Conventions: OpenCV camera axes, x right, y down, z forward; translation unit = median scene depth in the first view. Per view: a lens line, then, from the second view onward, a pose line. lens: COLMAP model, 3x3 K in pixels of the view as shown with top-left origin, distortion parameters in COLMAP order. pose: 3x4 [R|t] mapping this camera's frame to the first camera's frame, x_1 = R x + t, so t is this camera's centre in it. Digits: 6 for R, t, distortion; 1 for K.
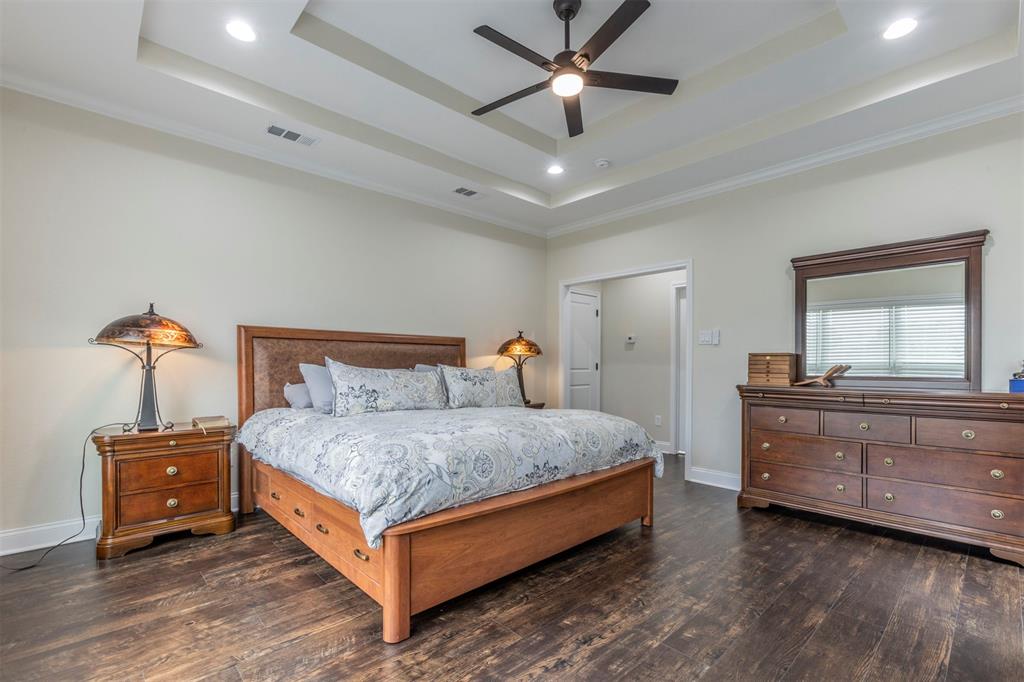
lens RADIAL K [[460.4, 0, 508.9], [0, 460.4, 366.2], [0, 0, 1]] dist [0.001063, 0.000207]
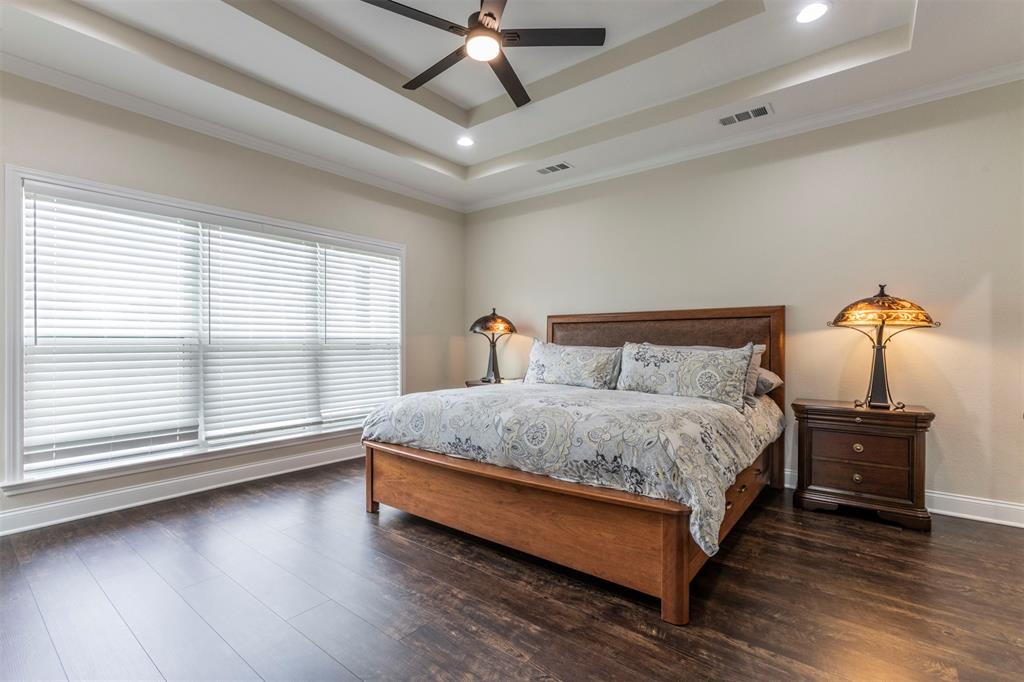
lens RADIAL K [[453.8, 0, 512.0], [0, 453.8, 341.0], [0, 0, 1]] dist [-0.043911, -0.000047]
pose [[0.173506, -0.007837, -0.984802, 0.793335], [-0.001834, 0.999964, -0.008281, 0.001024], [0.984831, 0.003243, 0.173485, 0.674284]]
